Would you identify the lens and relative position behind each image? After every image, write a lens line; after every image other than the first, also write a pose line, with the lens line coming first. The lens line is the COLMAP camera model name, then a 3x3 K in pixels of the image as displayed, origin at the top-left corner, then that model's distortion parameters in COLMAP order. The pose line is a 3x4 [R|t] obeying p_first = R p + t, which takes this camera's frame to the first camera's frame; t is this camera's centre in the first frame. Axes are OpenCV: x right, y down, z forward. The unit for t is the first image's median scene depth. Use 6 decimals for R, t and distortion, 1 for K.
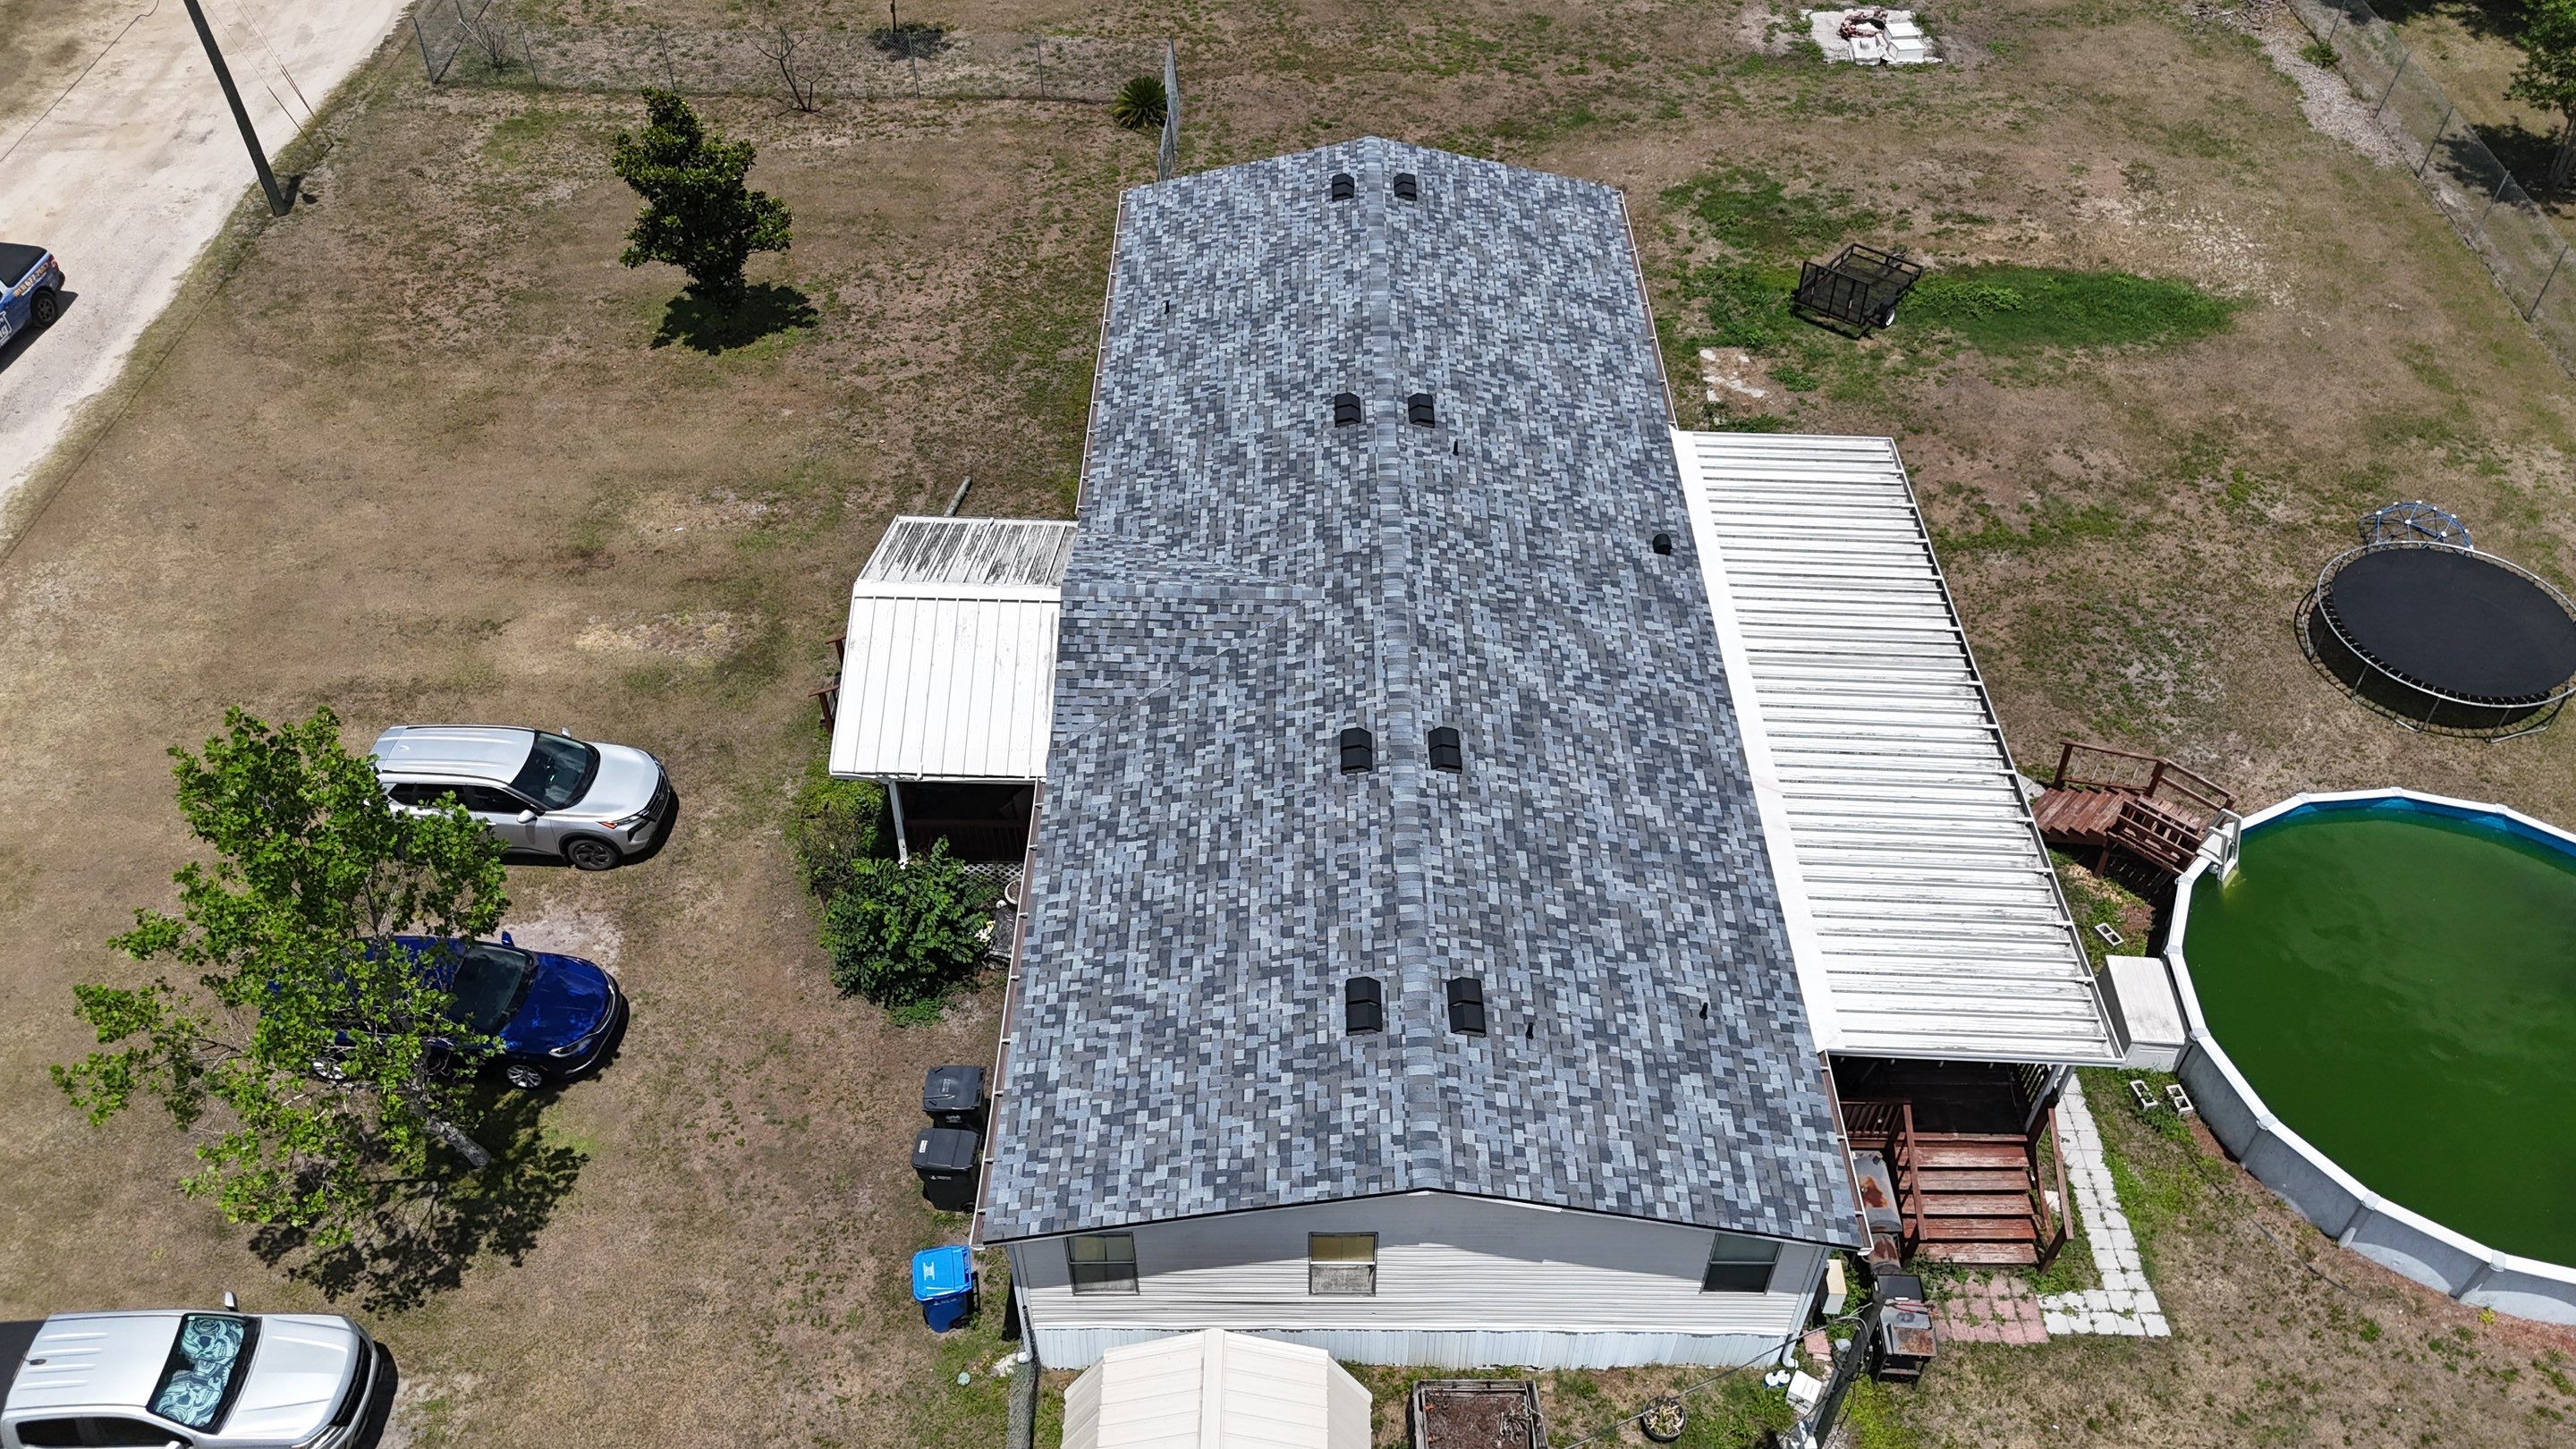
lens RADIAL K [[1911.3, 0, 1266.4], [0, 1911.3, 716.9], [0, 0, 1]] dist [0.053270, -0.045446]
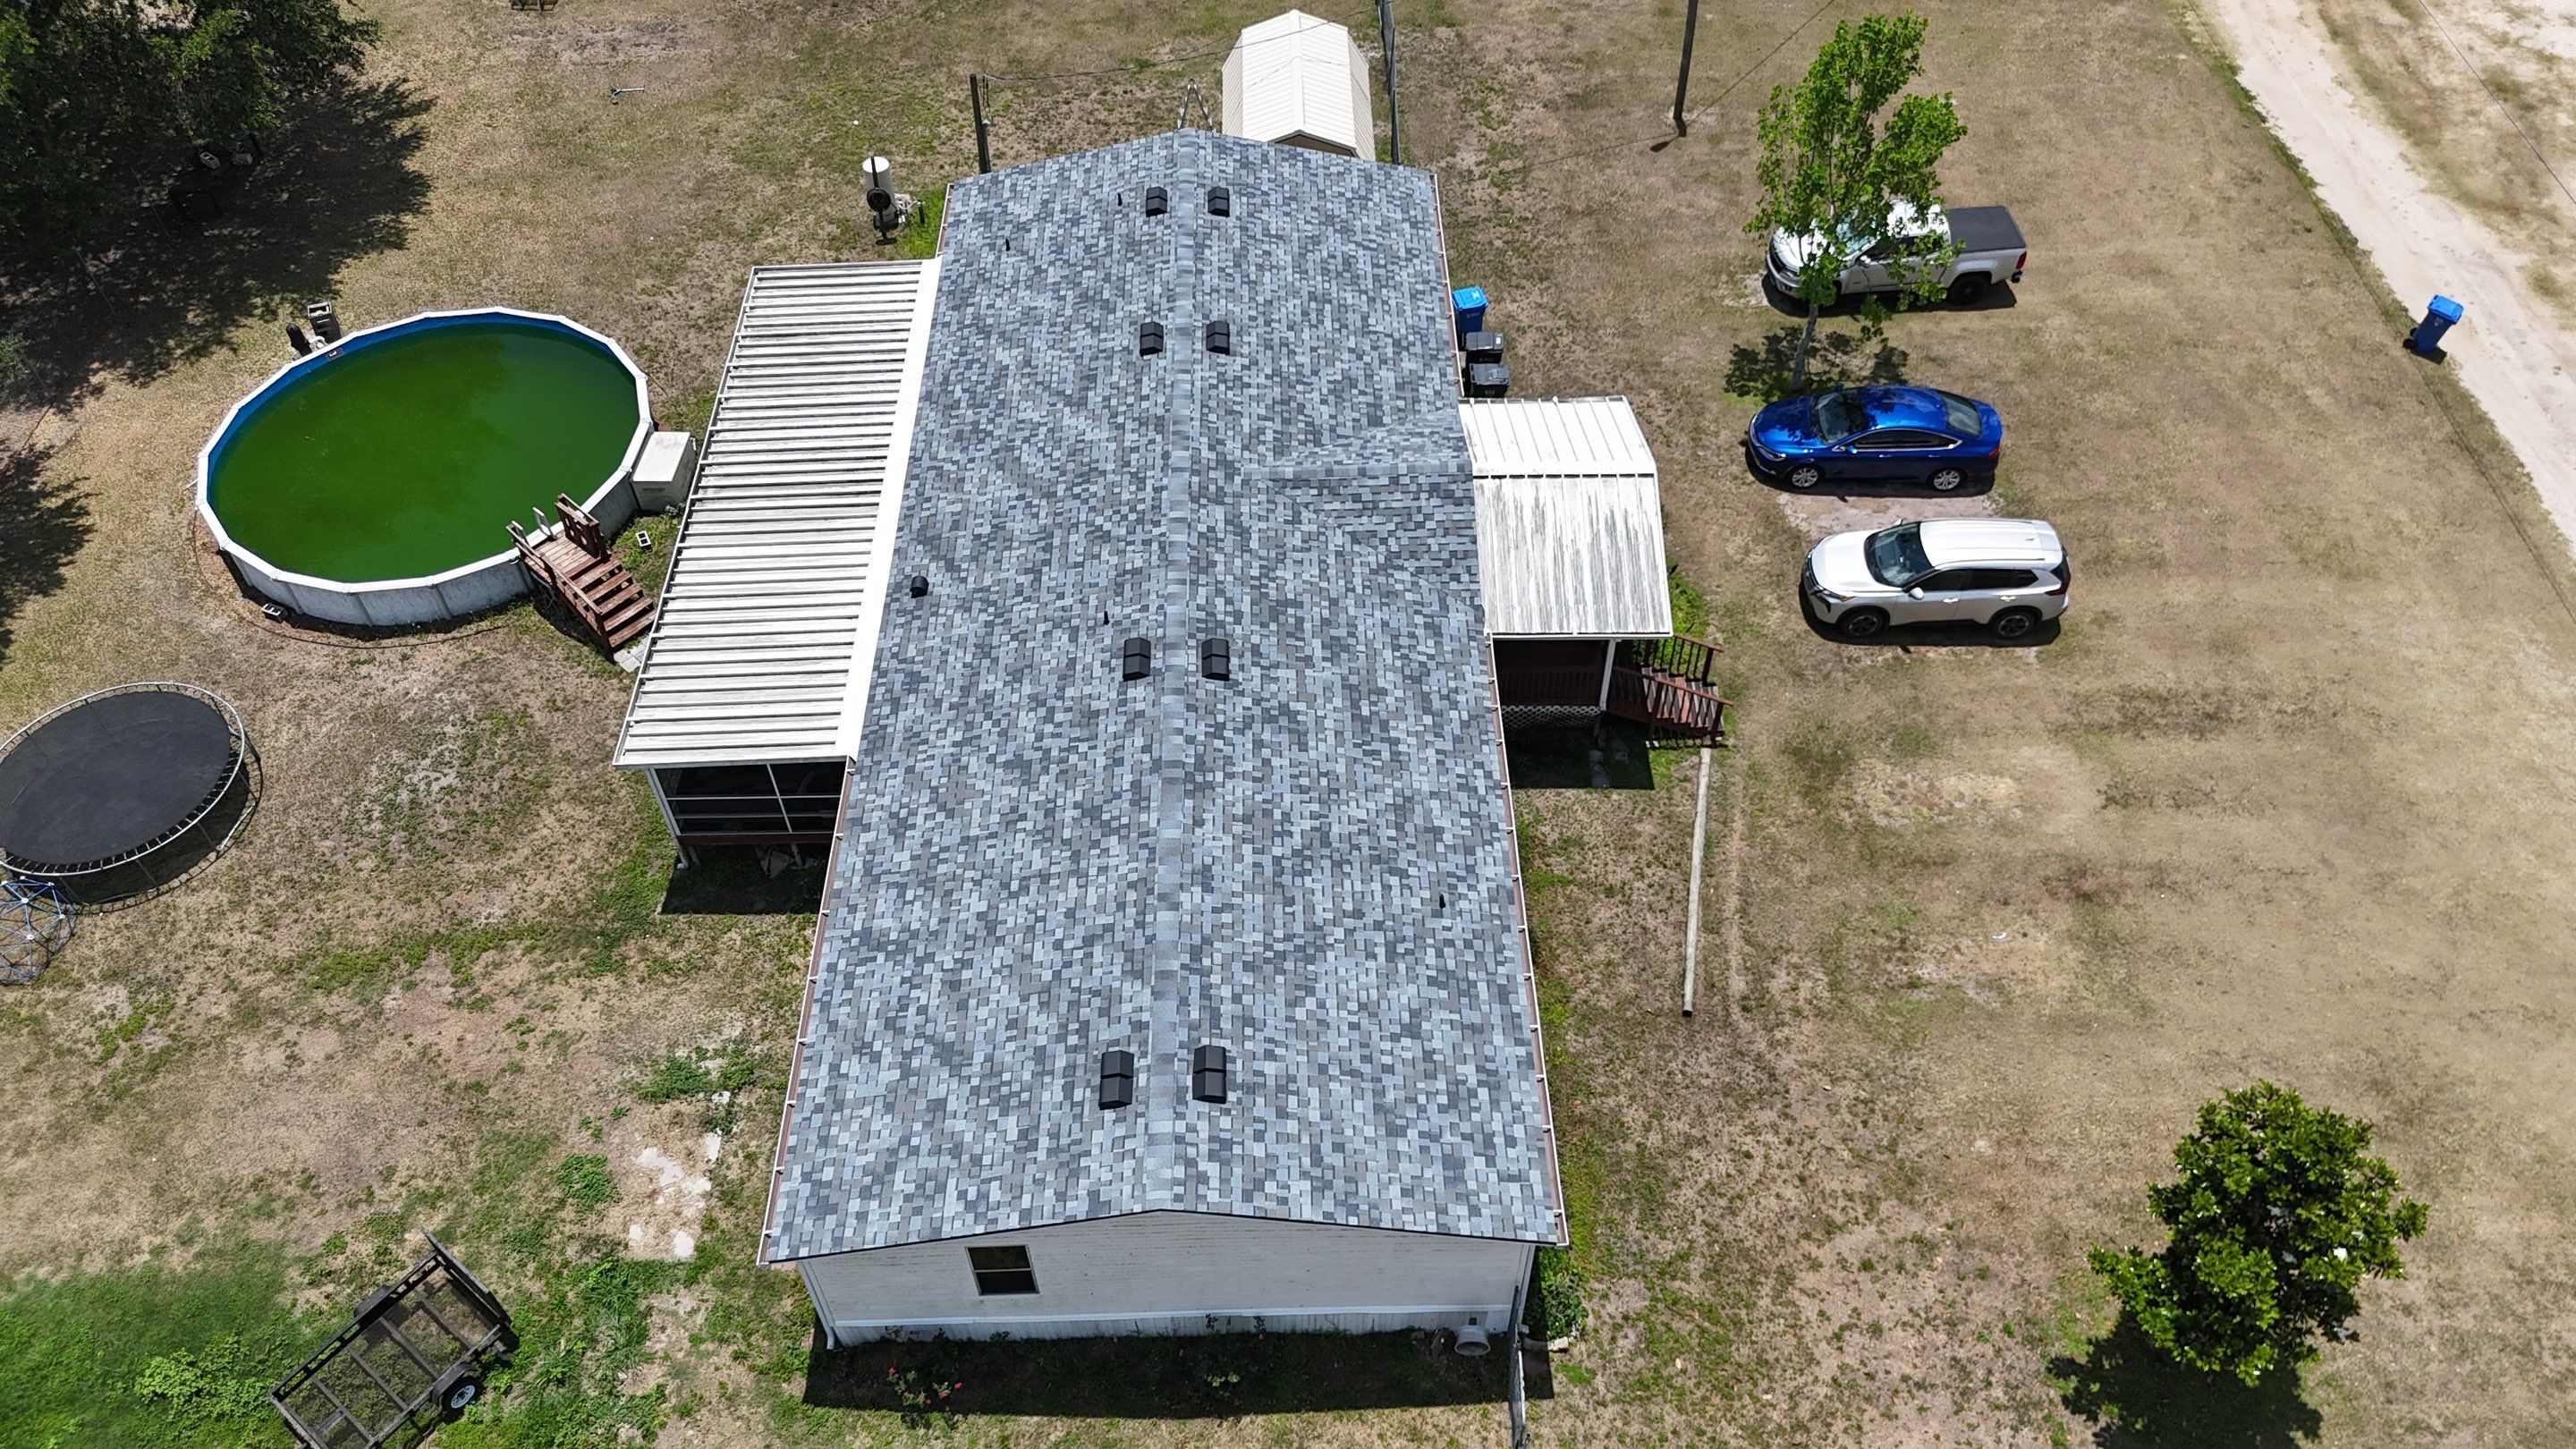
lens RADIAL K [[1911.3, 0, 1300.6], [0, 1911.3, 714.5], [0, 0, 1]] dist [0.053270, -0.045446]
pose [[-0.999118, 0.040015, -0.012727, 0.016476], [-0.014207, -0.036929, 0.999217, -1.296006], [0.039513, 0.998516, 0.037465, 1.179498]]
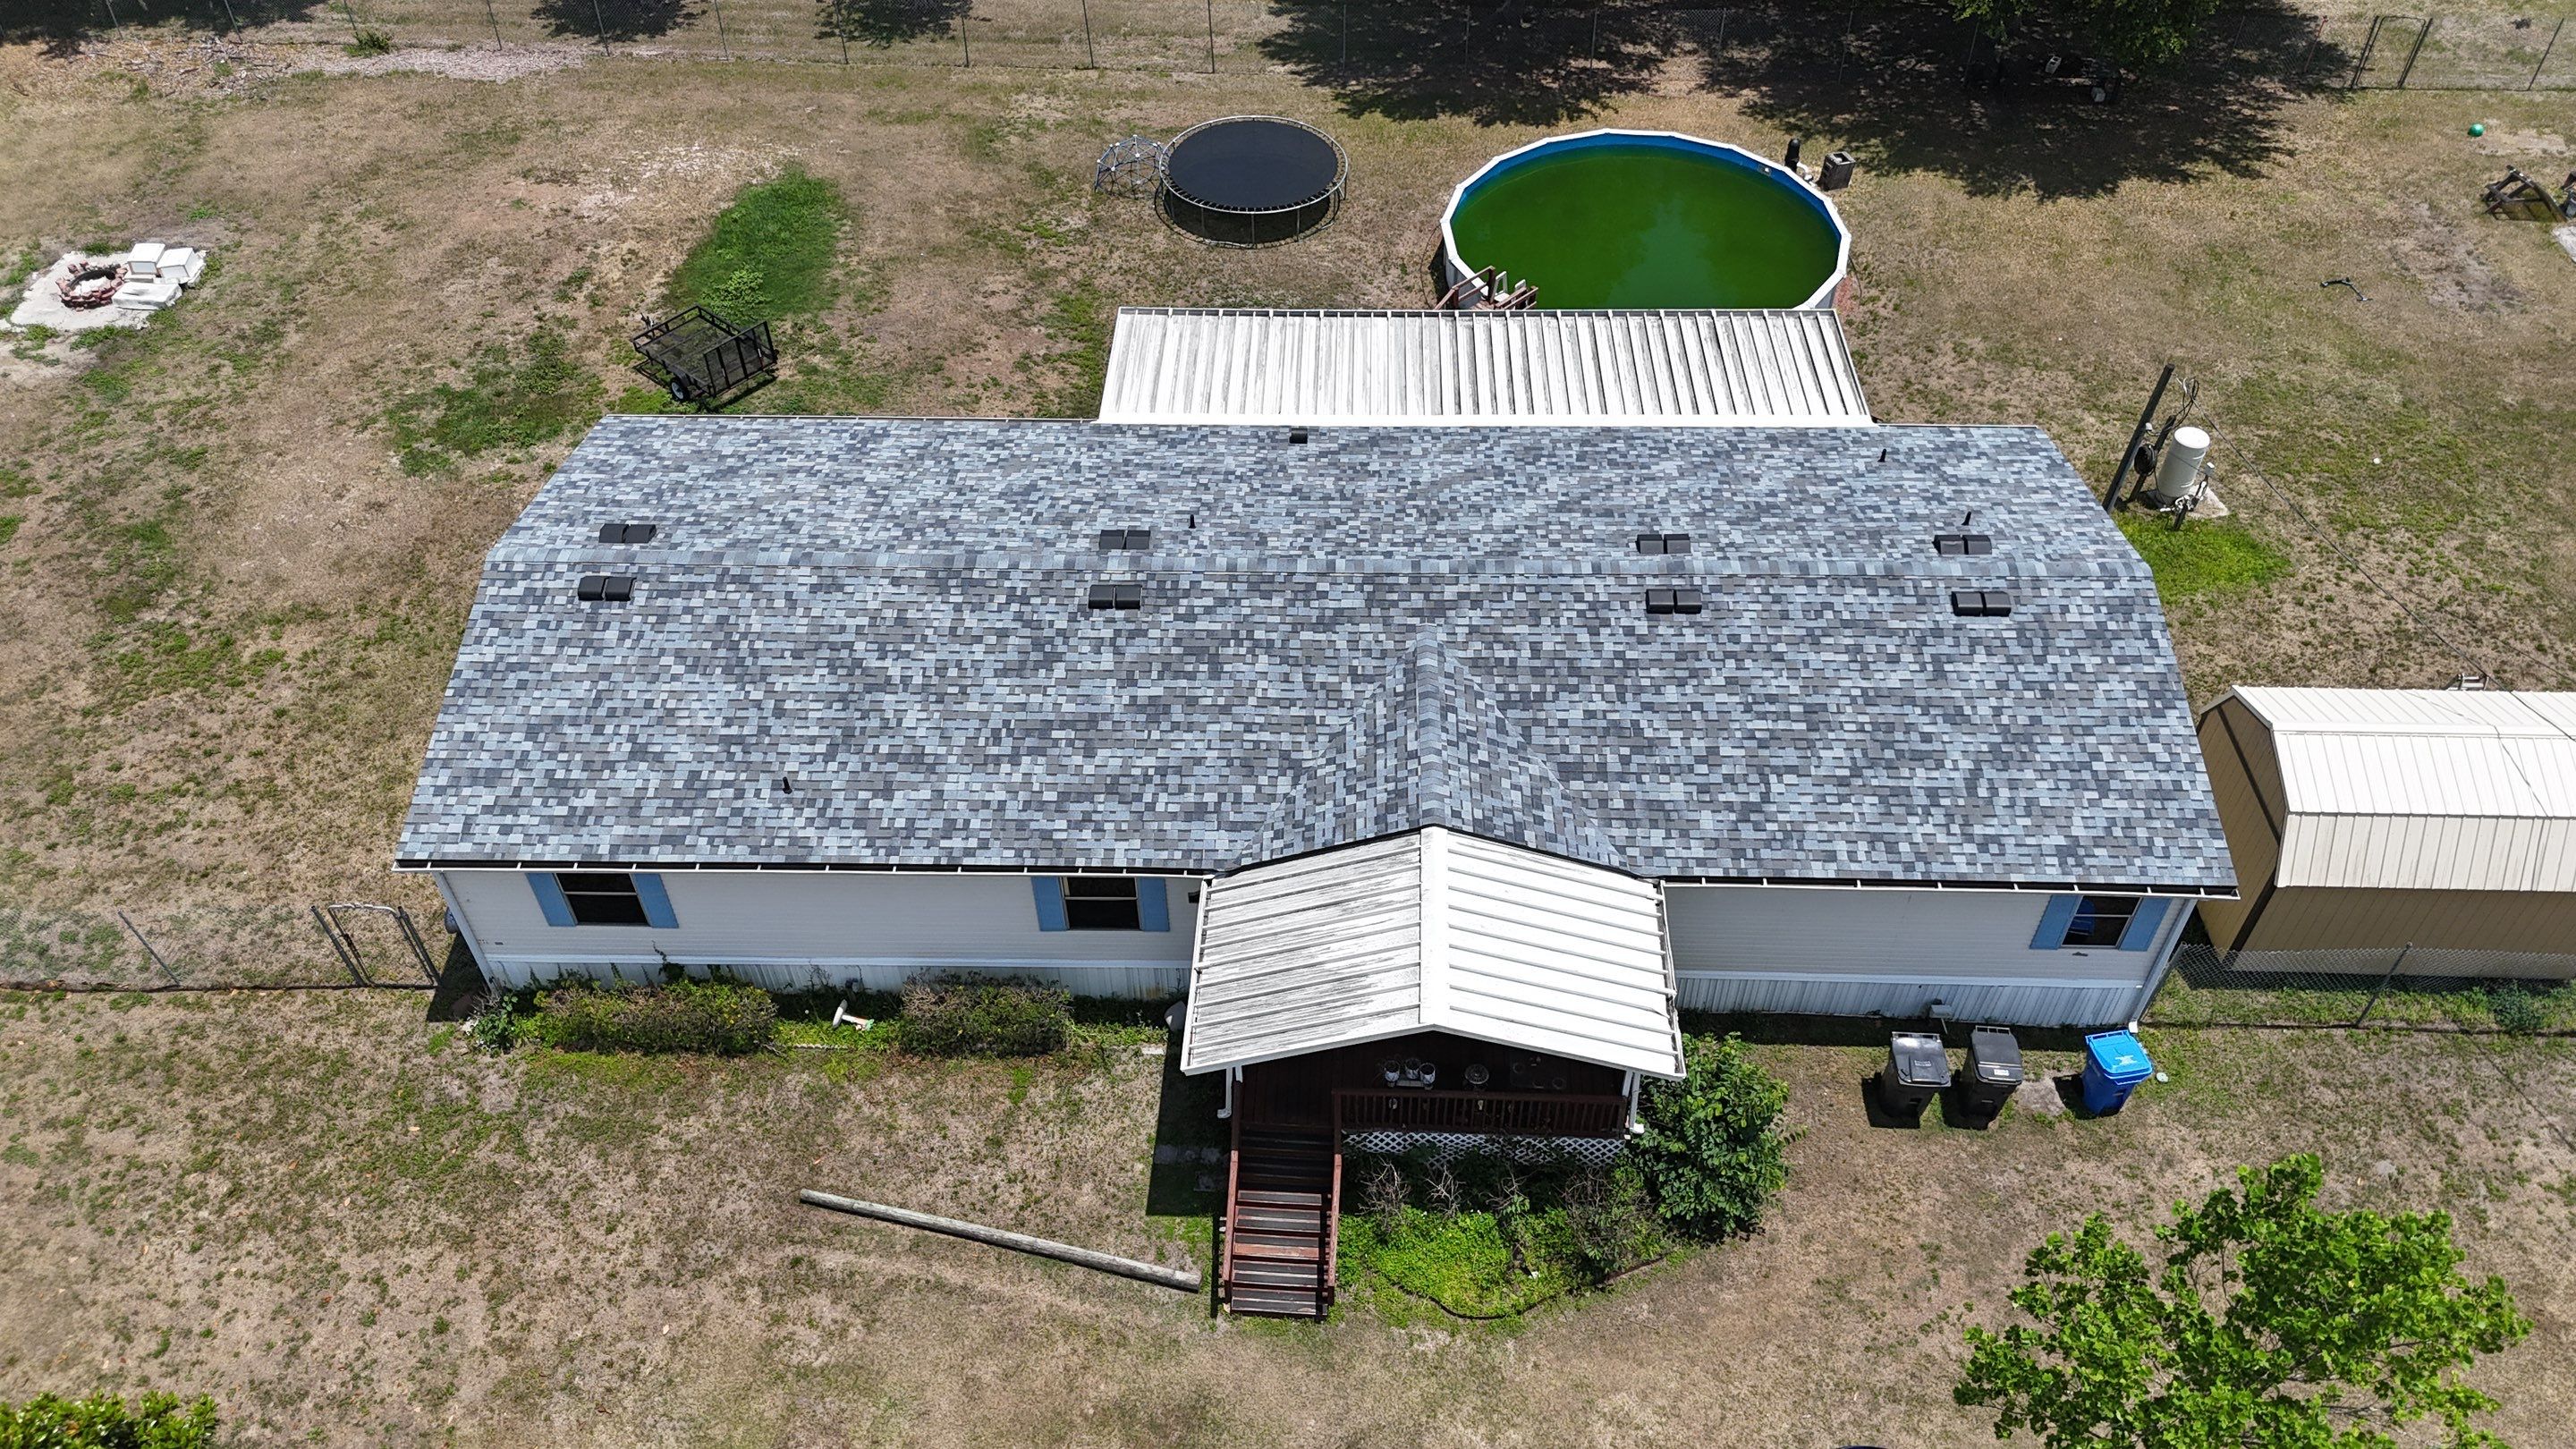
lens RADIAL K [[1911.3, 0, 1286.1], [0, 1911.3, 734.4], [0, 0, 1]] dist [0.053270, -0.045446]
pose [[0.011124, -0.703054, 0.711050, -0.737680], [0.699234, 0.513795, 0.497078, -0.601193], [-0.714806, 0.491661, 0.497315, 0.643611]]
